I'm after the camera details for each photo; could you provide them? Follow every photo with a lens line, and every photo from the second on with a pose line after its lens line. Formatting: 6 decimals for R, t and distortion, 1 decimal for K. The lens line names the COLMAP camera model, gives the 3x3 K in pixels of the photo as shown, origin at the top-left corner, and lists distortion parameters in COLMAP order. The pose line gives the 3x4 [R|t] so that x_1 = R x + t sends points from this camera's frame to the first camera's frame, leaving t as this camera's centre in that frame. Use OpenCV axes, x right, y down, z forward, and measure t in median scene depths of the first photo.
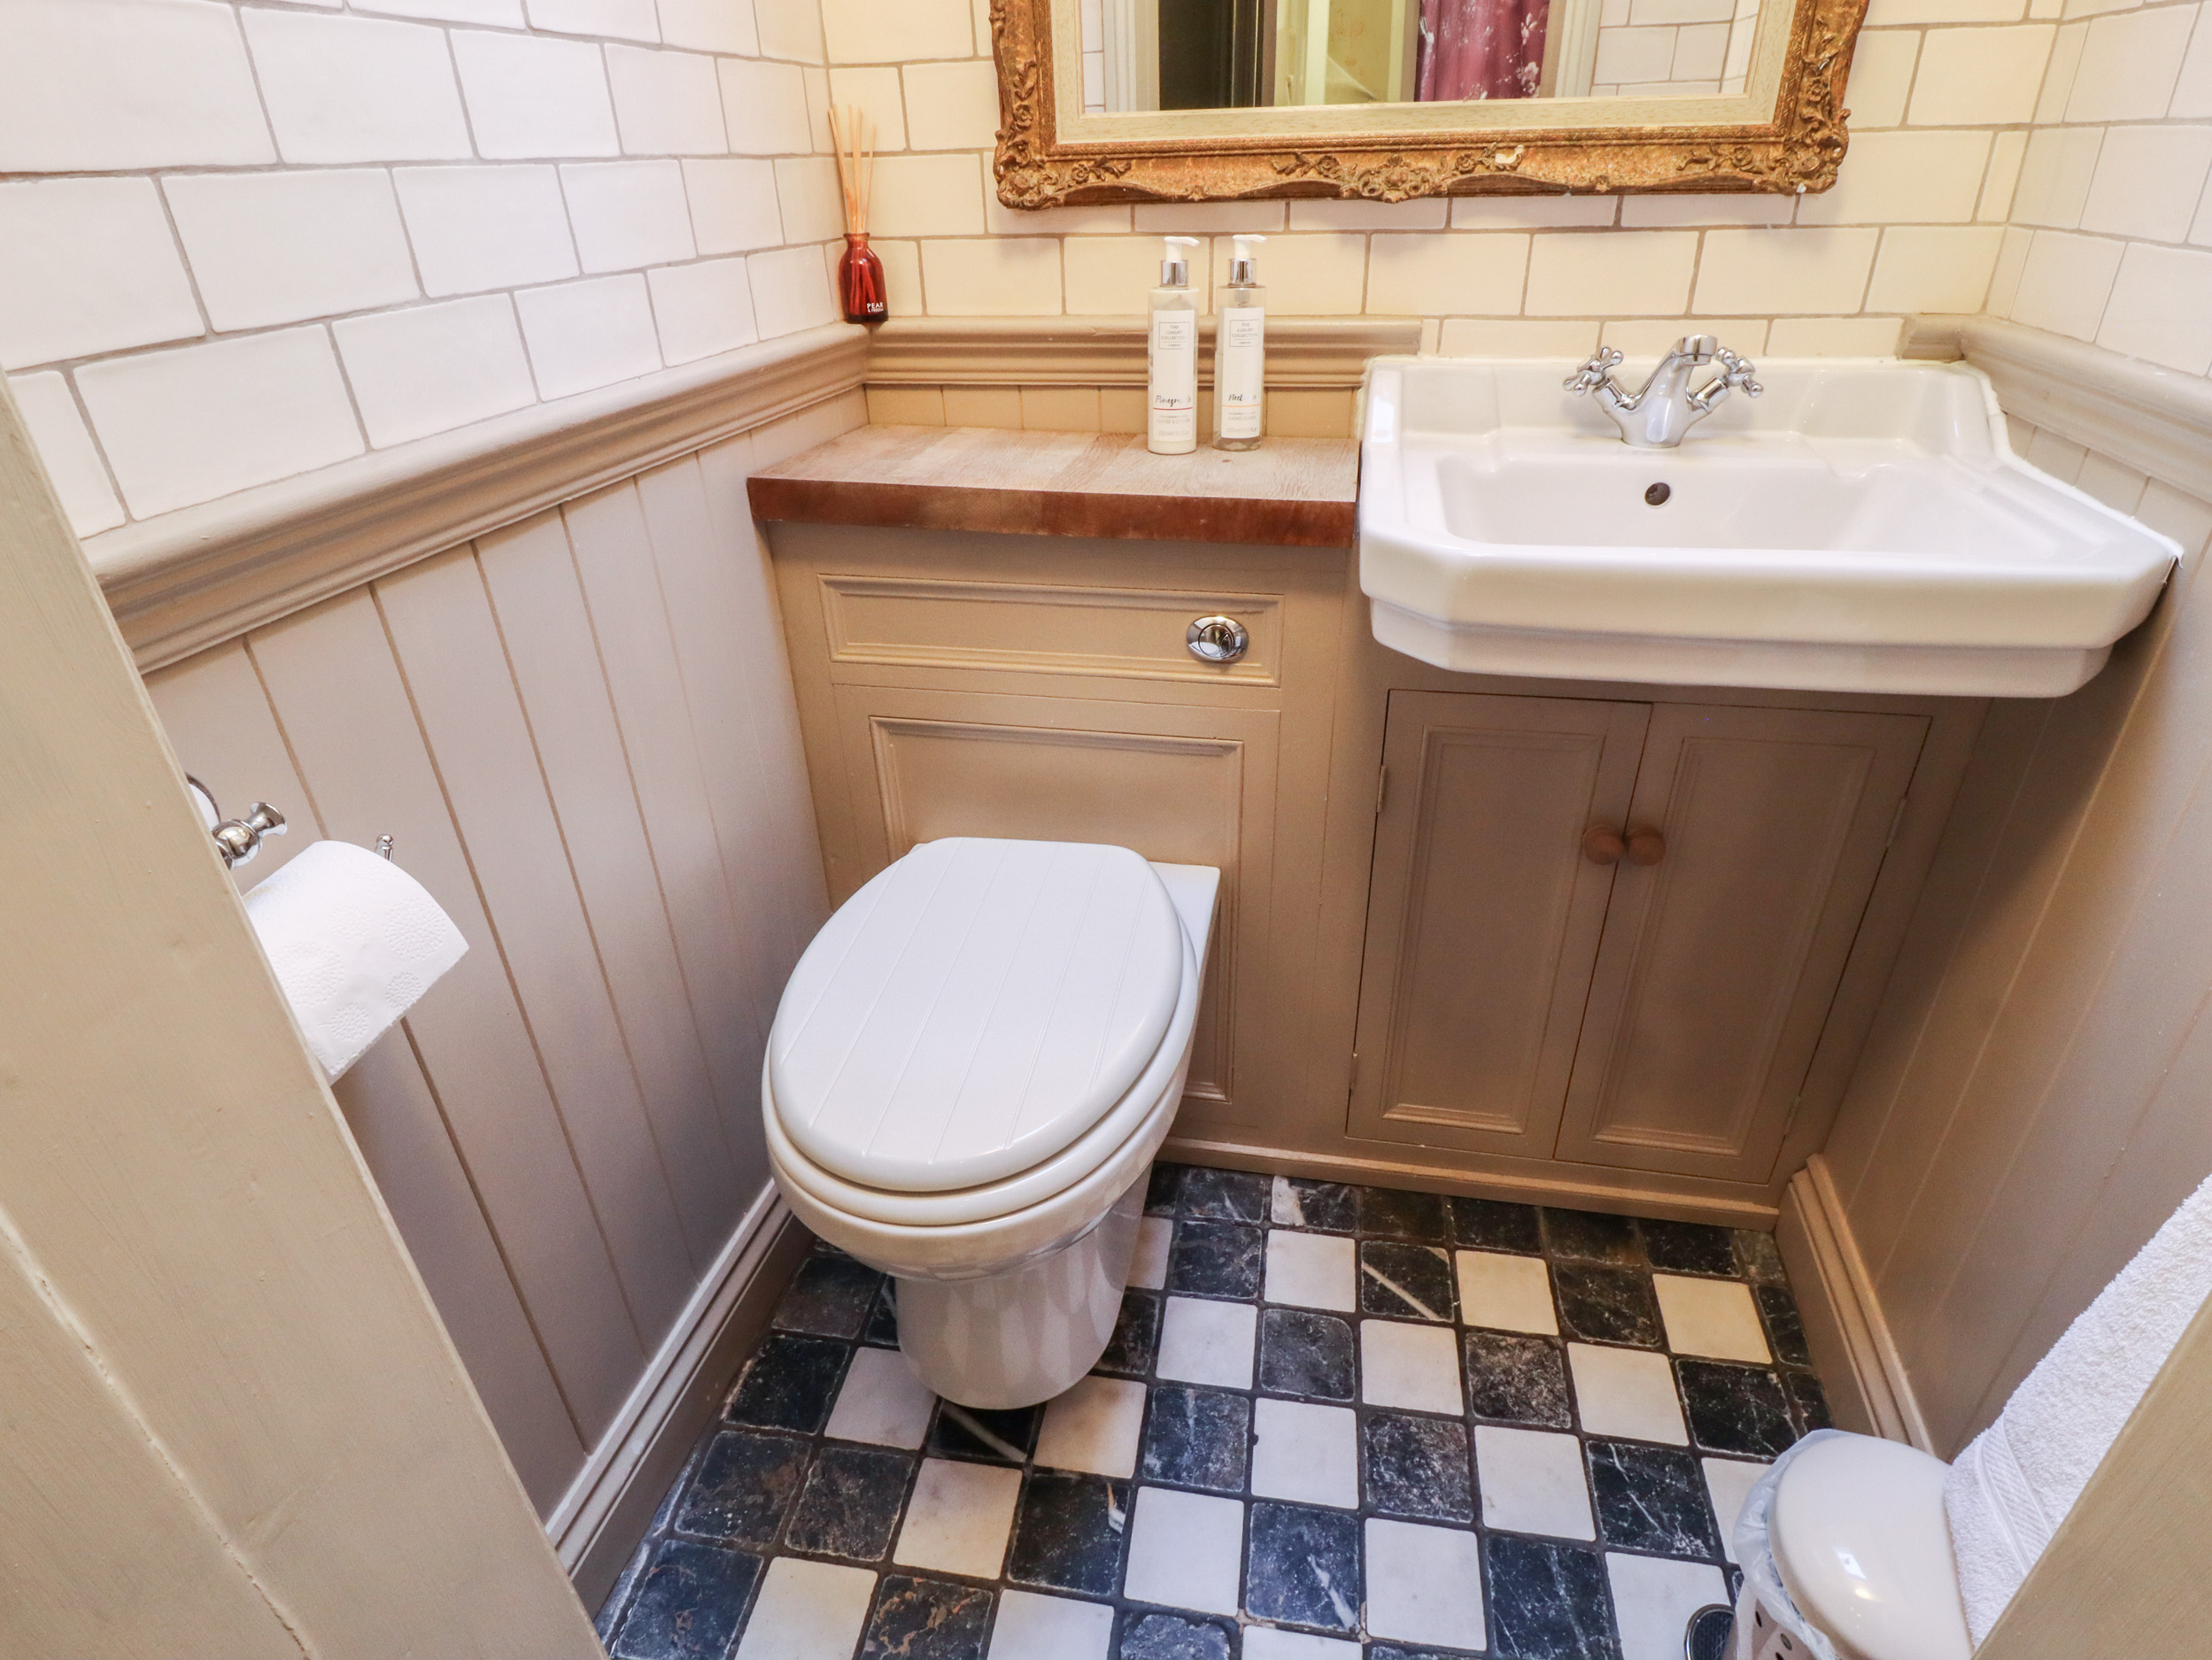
lens RADIAL K [[1211.4, 0, 1122.8], [0, 1211.4, 833.4], [0, 0, 1]] dist [-0.003041, -0.008136]
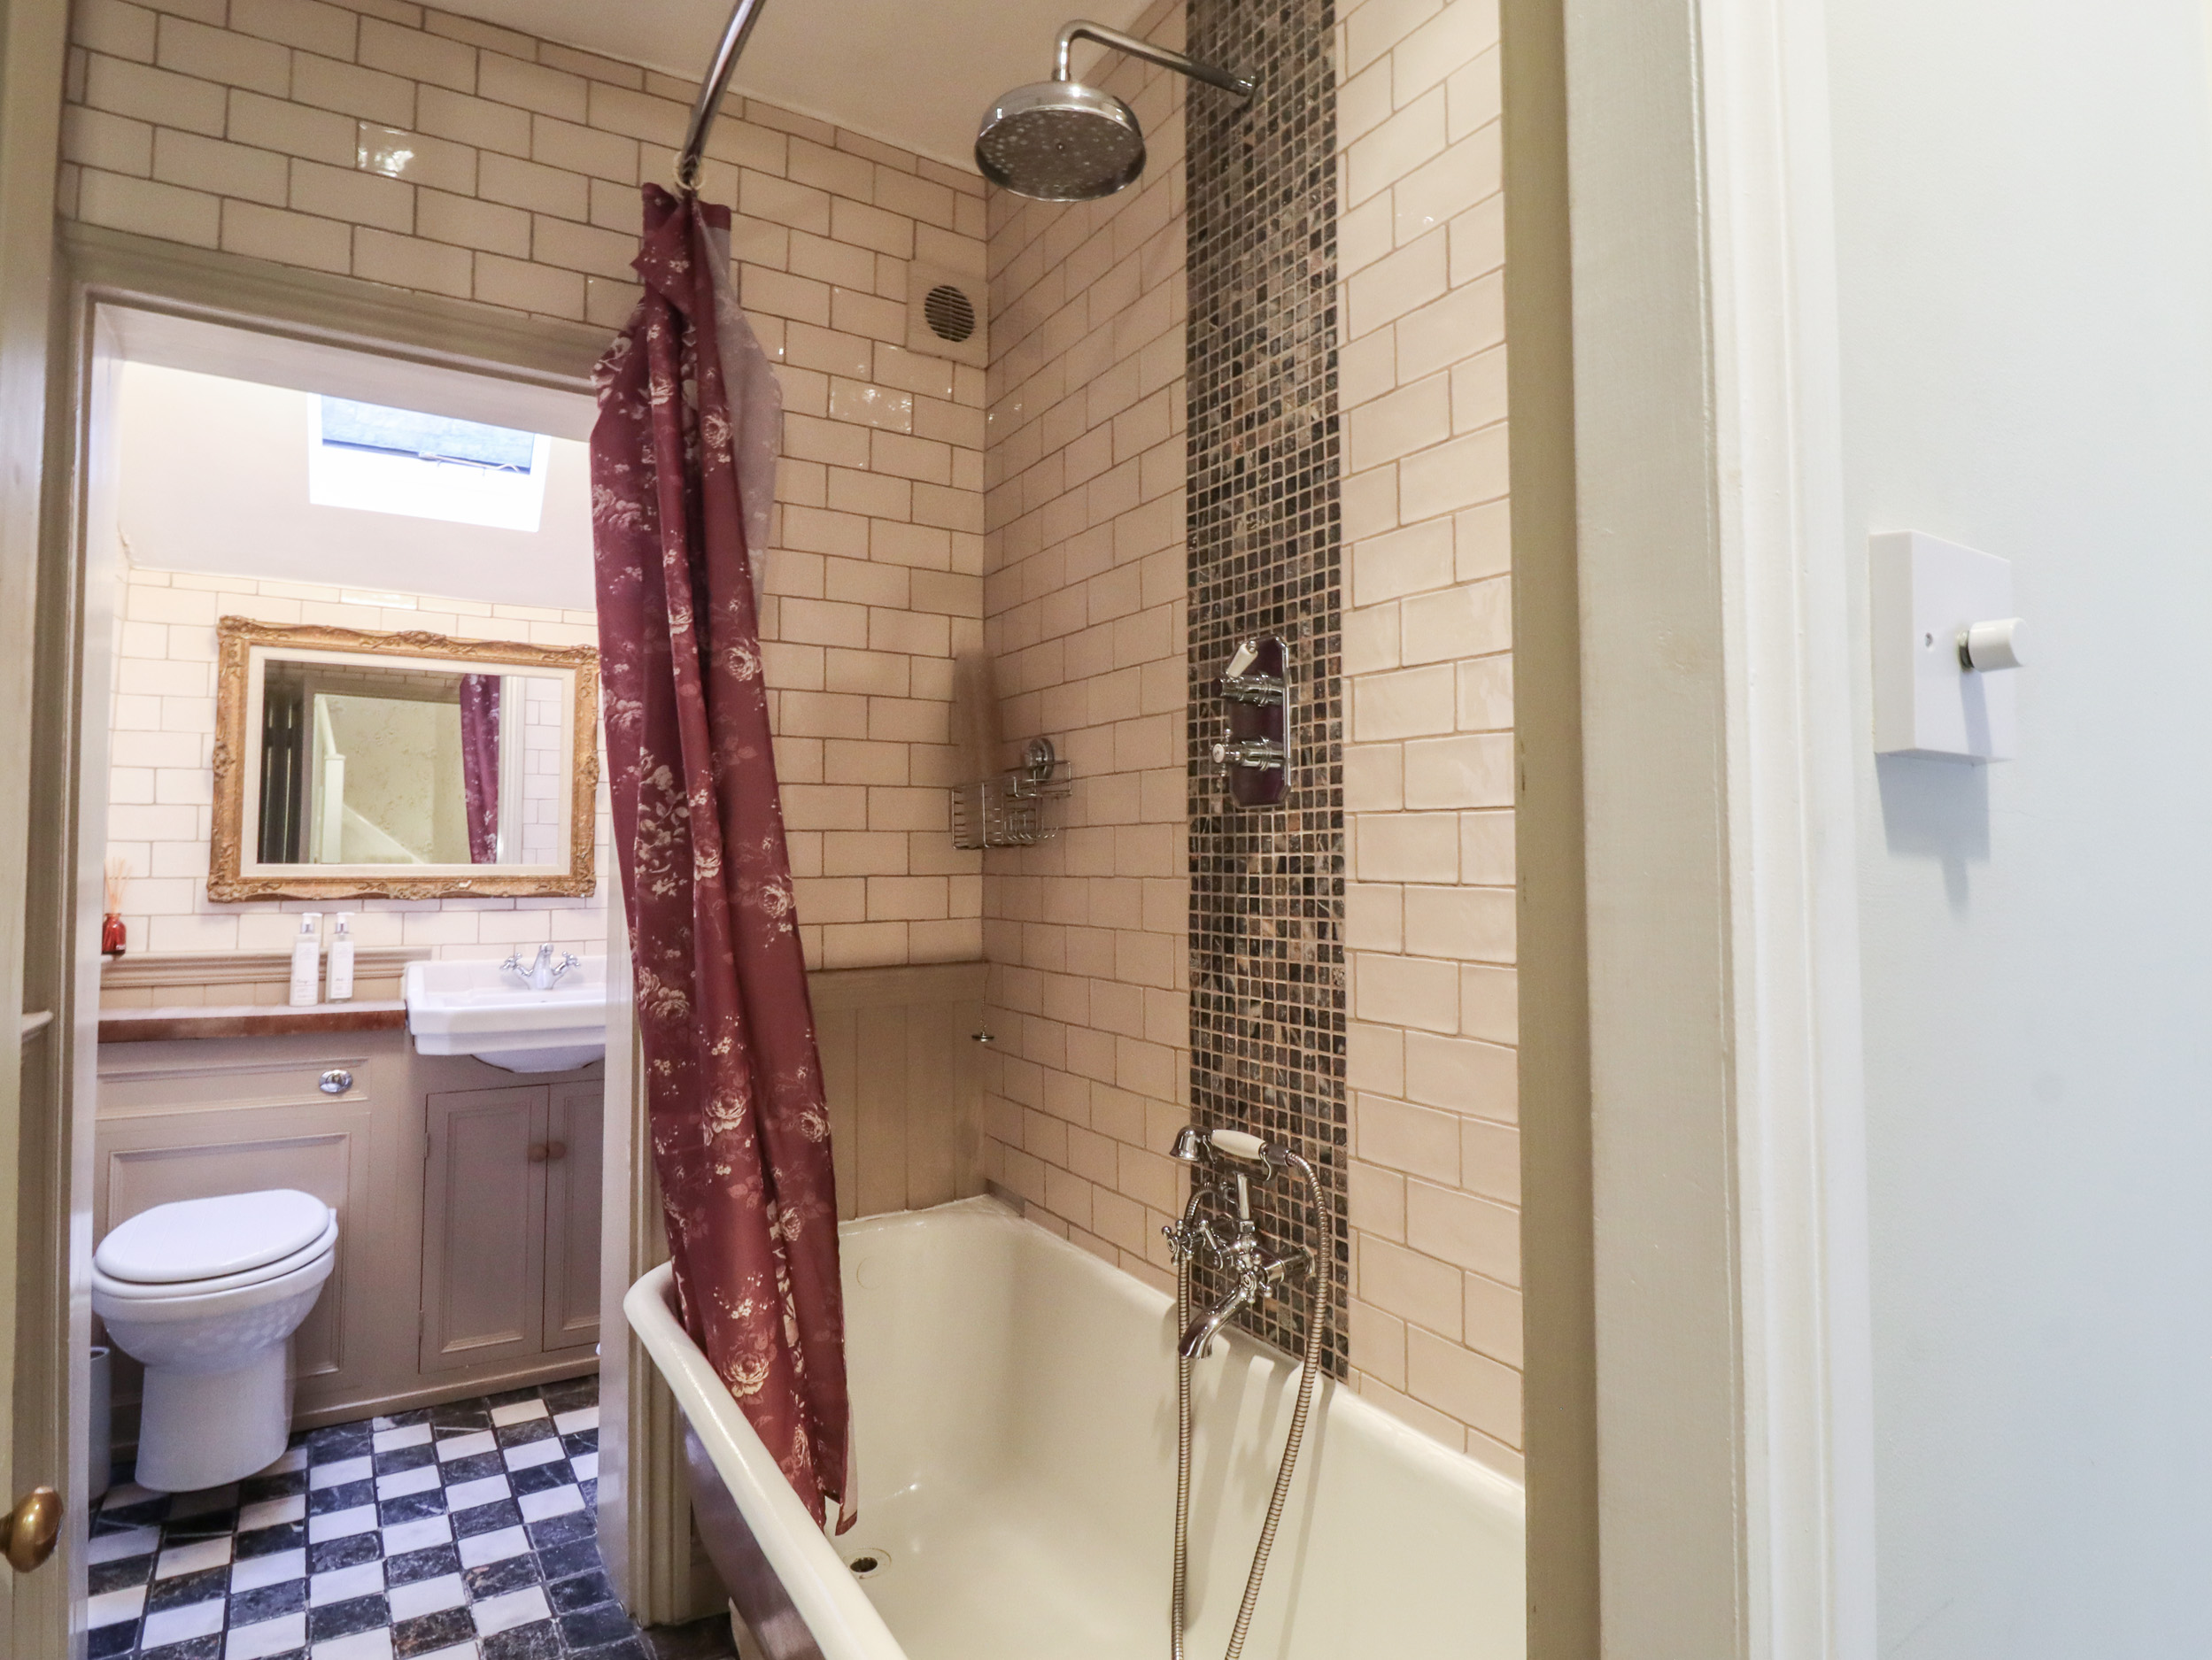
lens RADIAL K [[1211.4, 0, 1104.1], [0, 1211.4, 810.6], [0, 0, 1]] dist [-0.003041, -0.008136]
pose [[0.750854, 0.053840, 0.658270, -0.327977], [0.304618, 0.856105, -0.417483, 0.722560], [-0.586025, 0.513990, 0.626410, -1.356175]]
